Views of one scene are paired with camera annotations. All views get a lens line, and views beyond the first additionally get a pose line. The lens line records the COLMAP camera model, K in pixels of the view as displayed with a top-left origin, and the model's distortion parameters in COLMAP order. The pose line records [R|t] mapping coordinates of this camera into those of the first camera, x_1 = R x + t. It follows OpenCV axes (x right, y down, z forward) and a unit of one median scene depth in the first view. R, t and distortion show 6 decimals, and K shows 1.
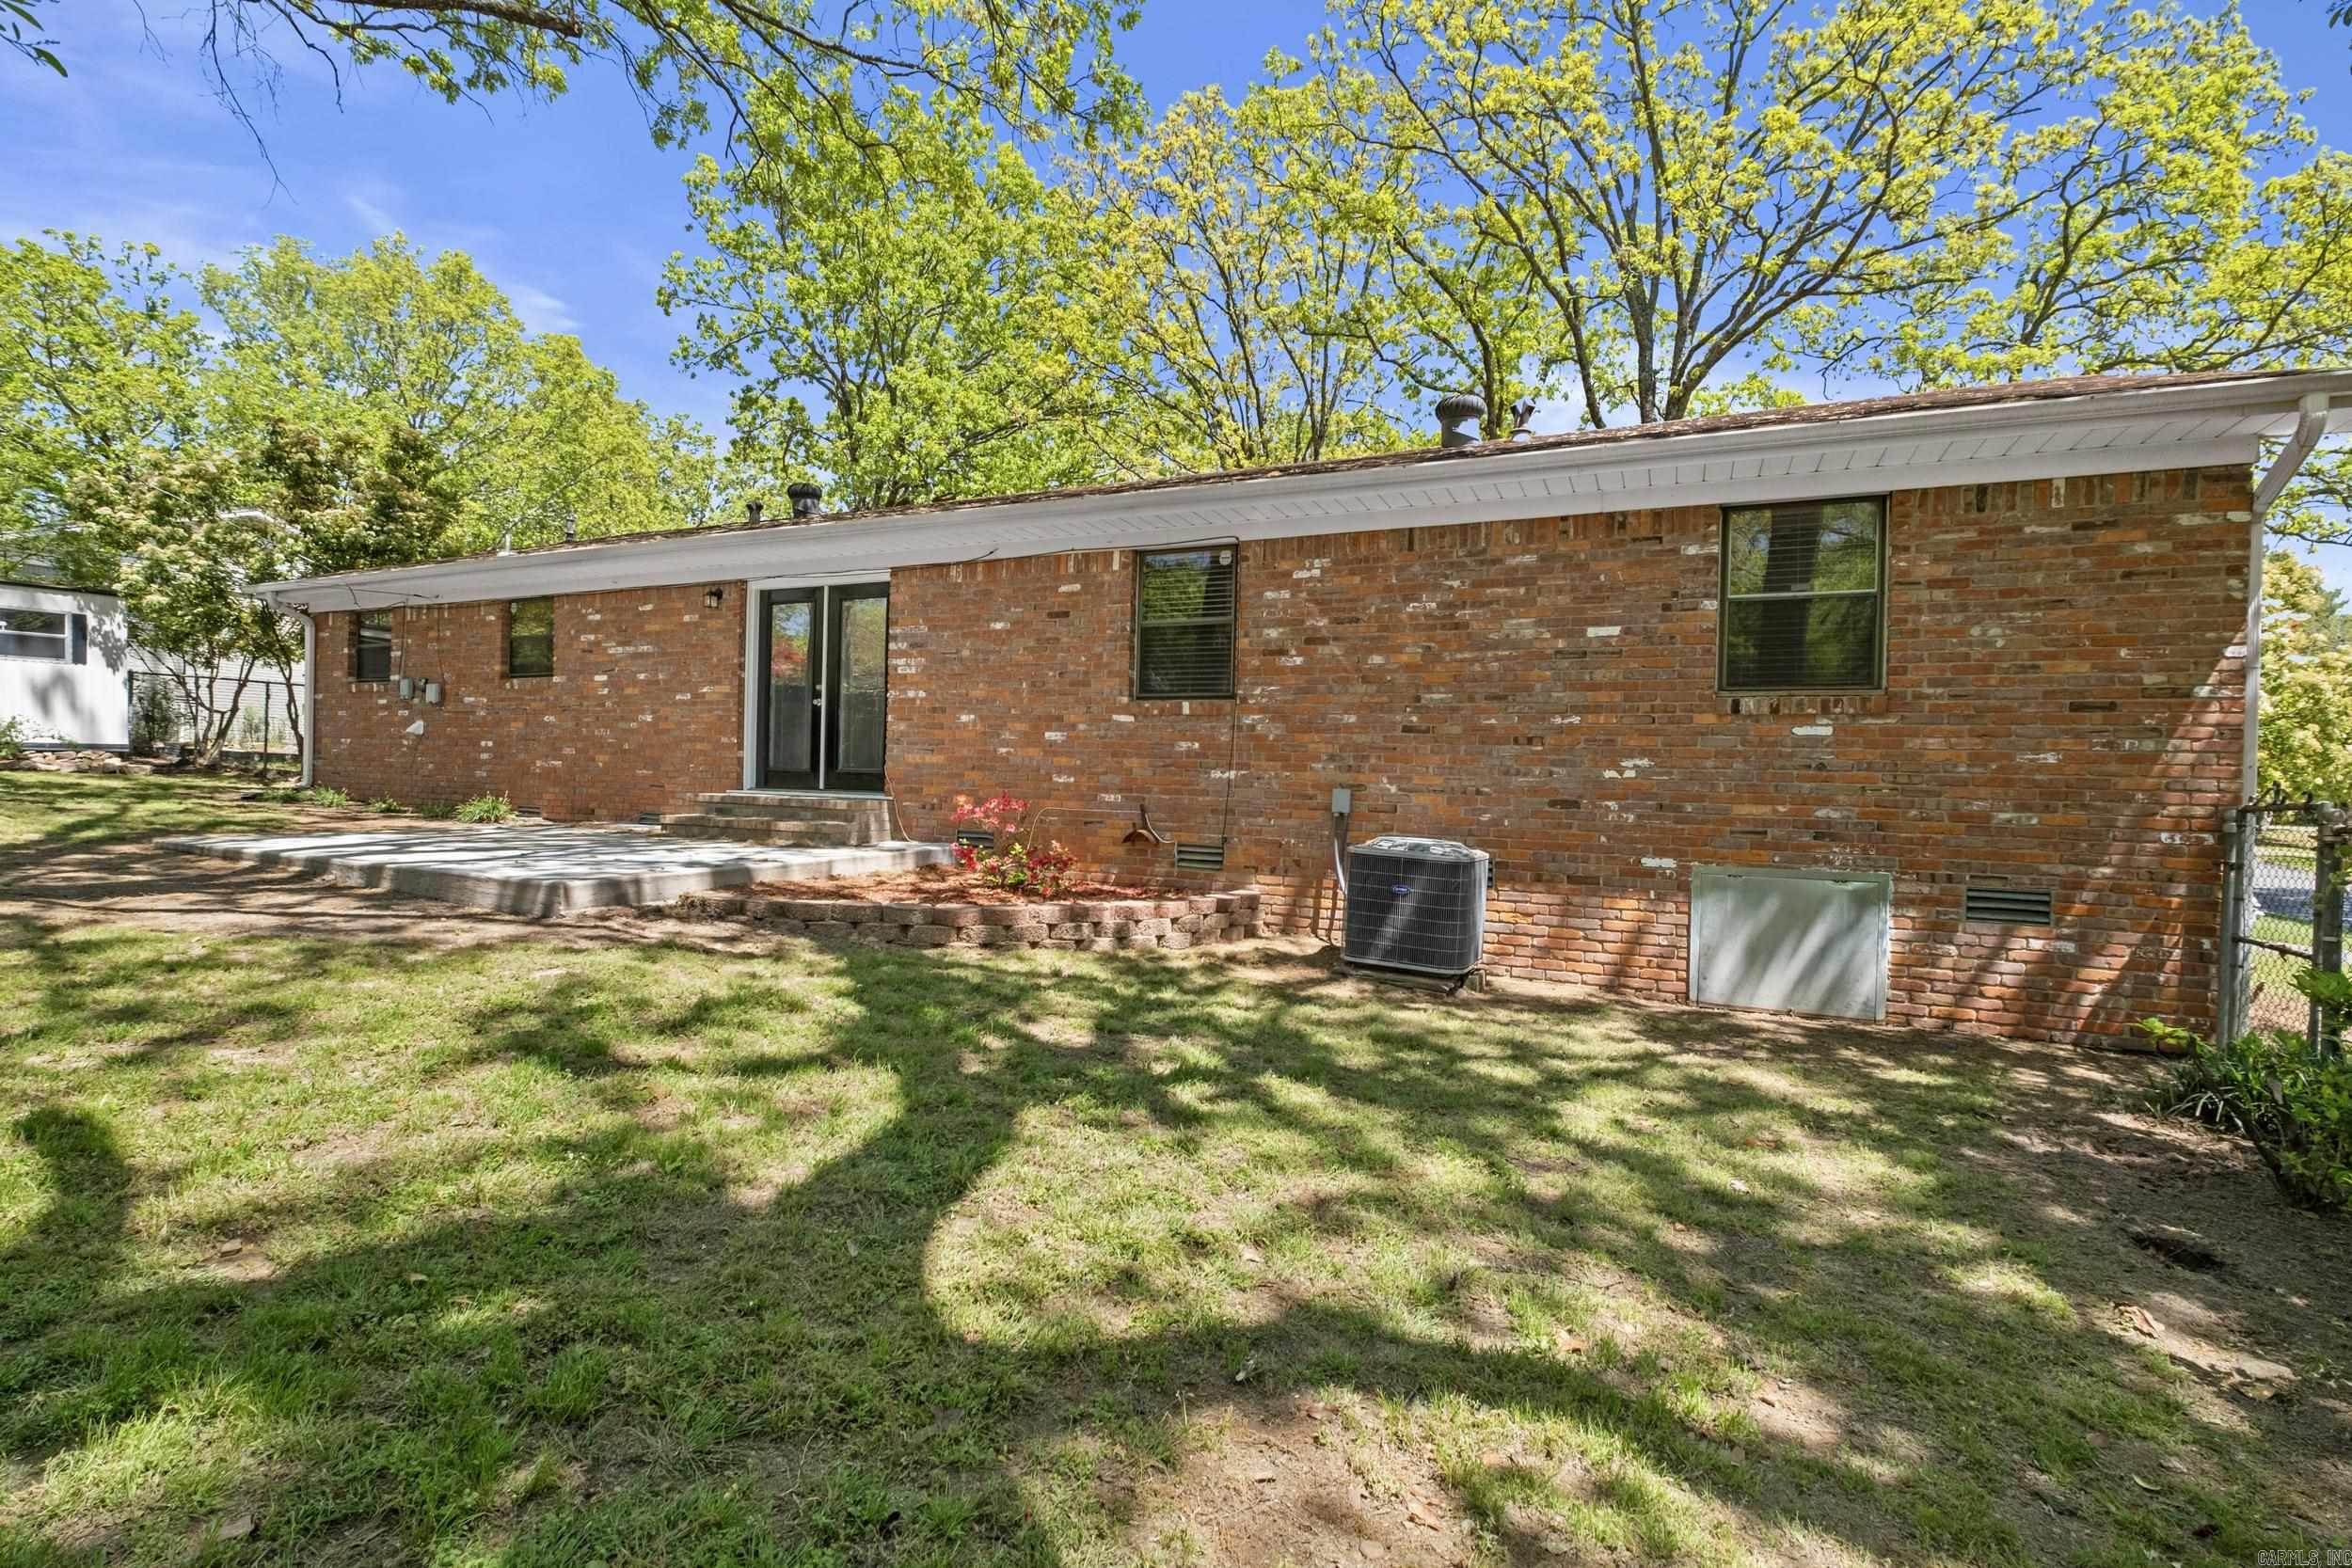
lens RADIAL K [[1030.3, 0, 1166.3], [0, 1030.3, 764.8], [0, 0, 1]] dist [0.001239, -0.000714]
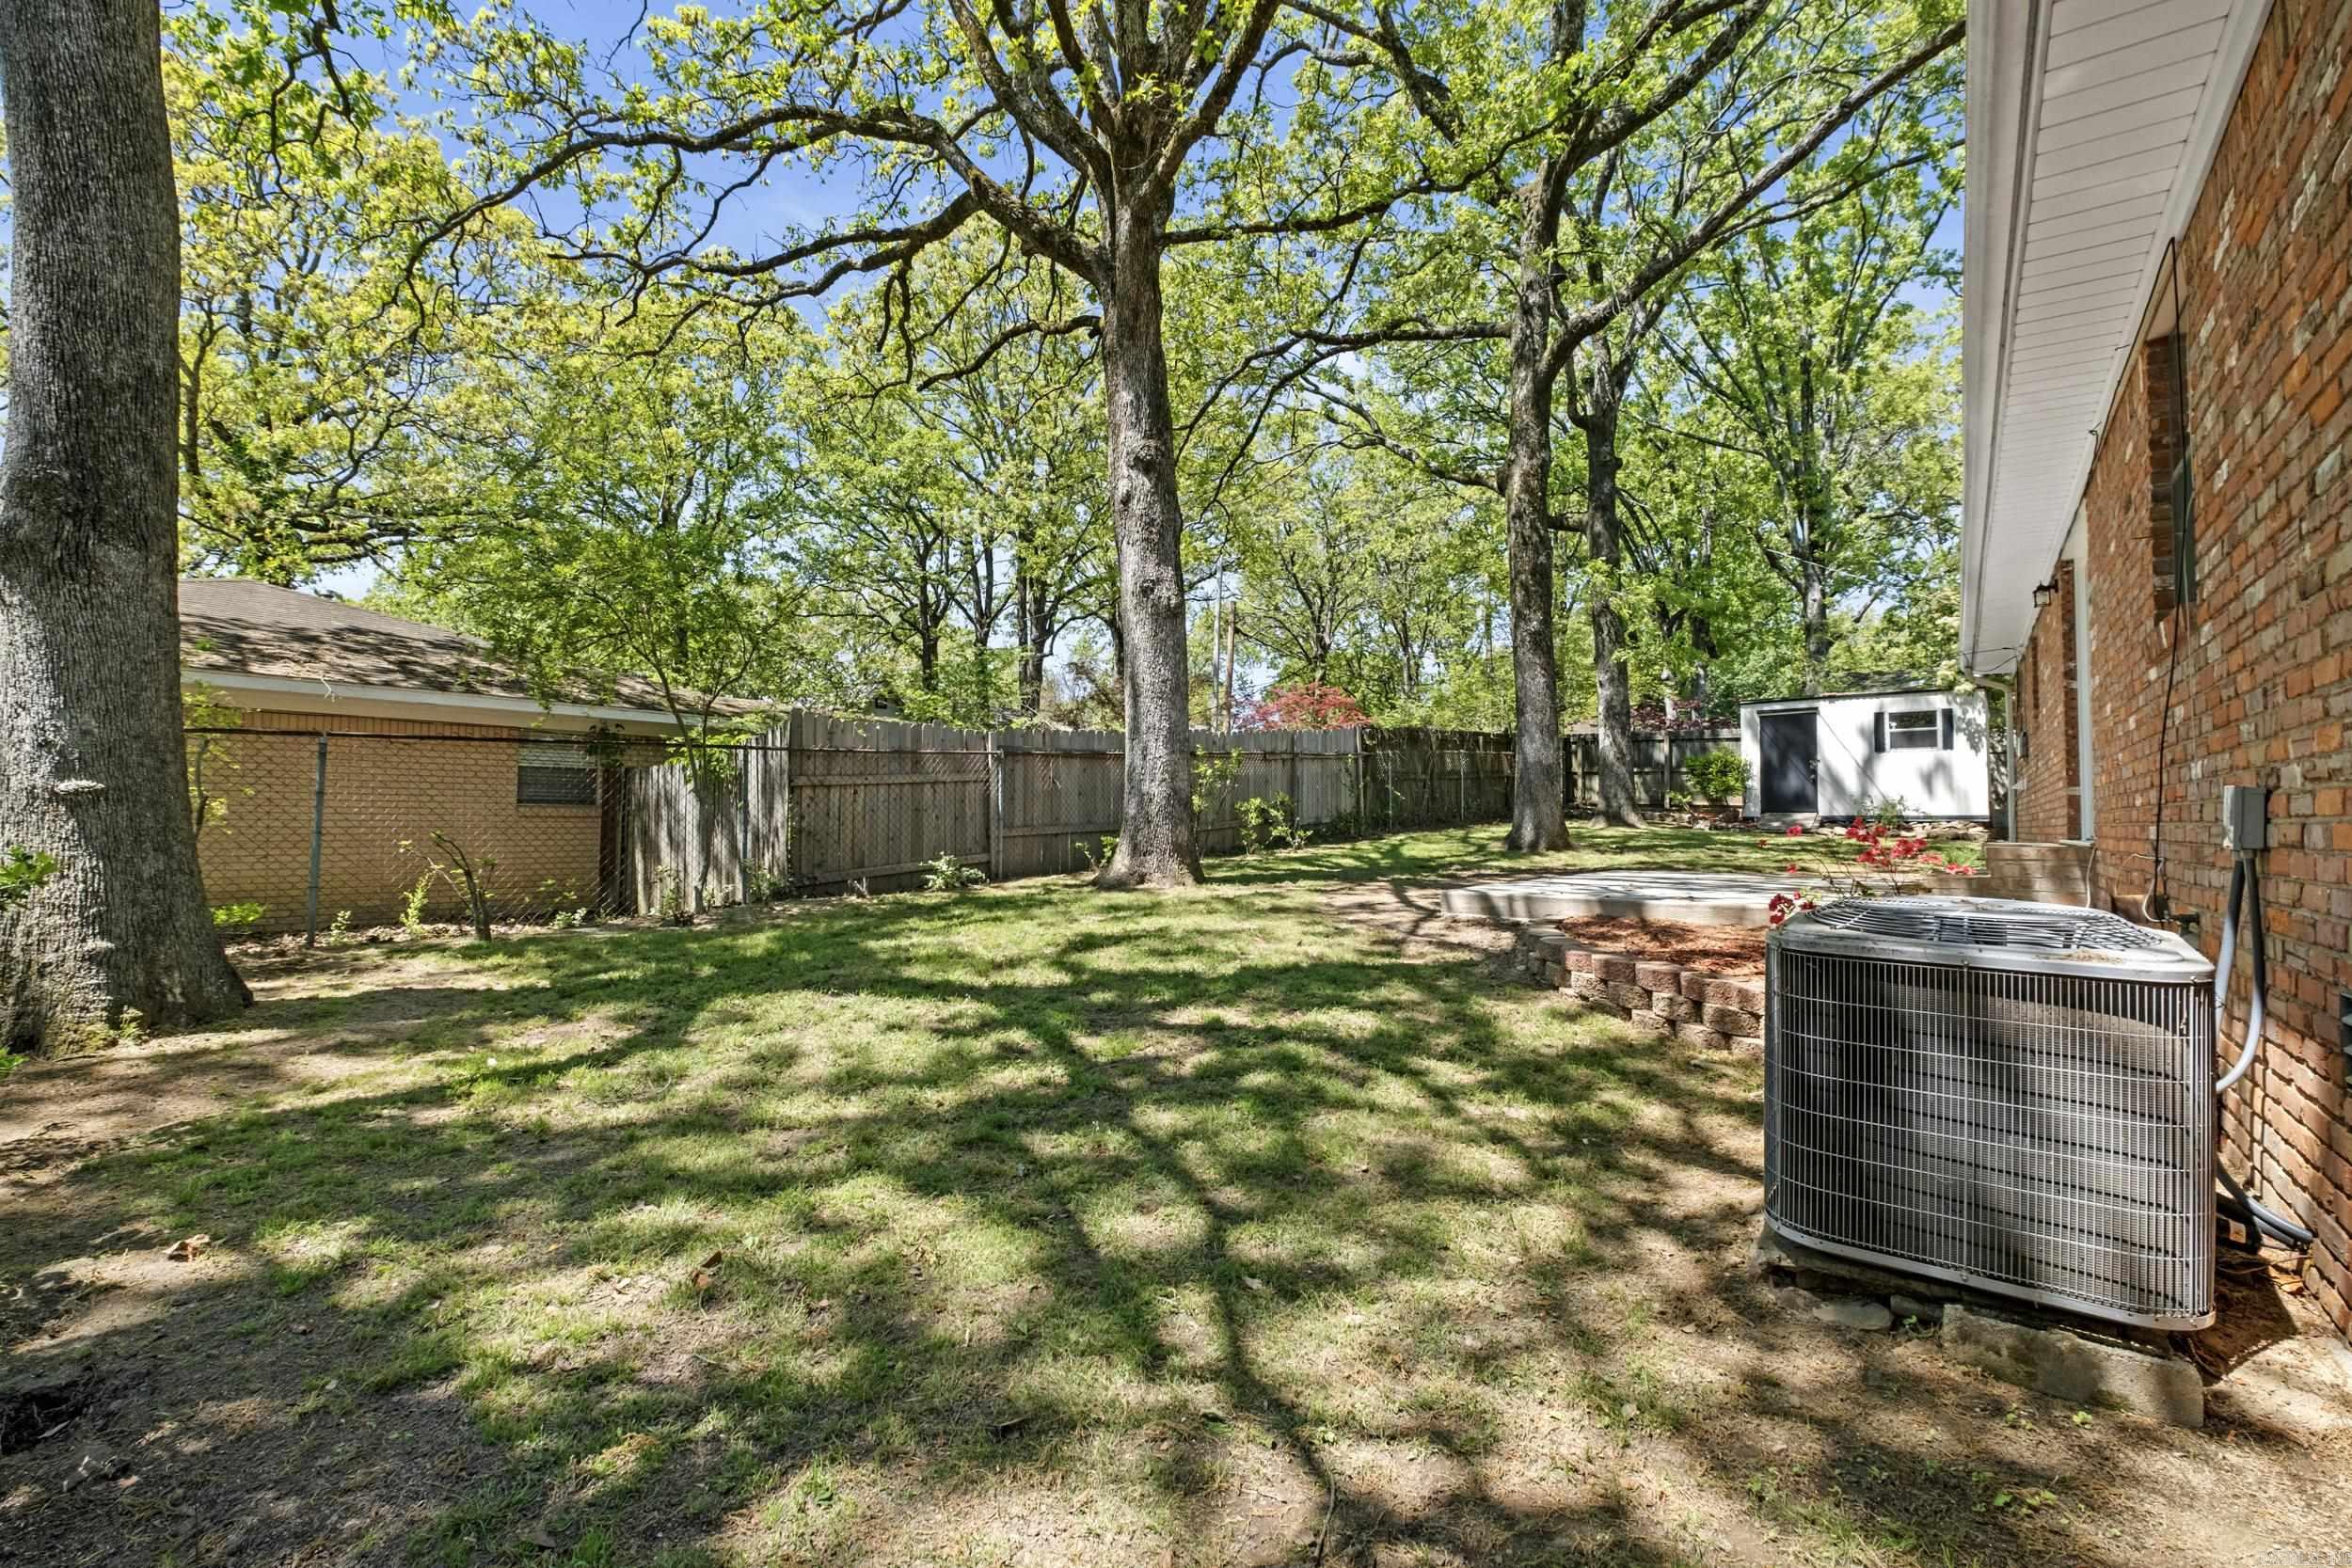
lens RADIAL K [[1030.3, 0, 1174.7], [0, 1030.3, 795.6], [0, 0, 1]] dist [0.001239, -0.000714]
pose [[-0.191935, -0.051907, -0.980034, 0.294811], [-0.007800, 0.998649, -0.051365, 0.024819], [0.981377, -0.002215, -0.192081, 0.358520]]
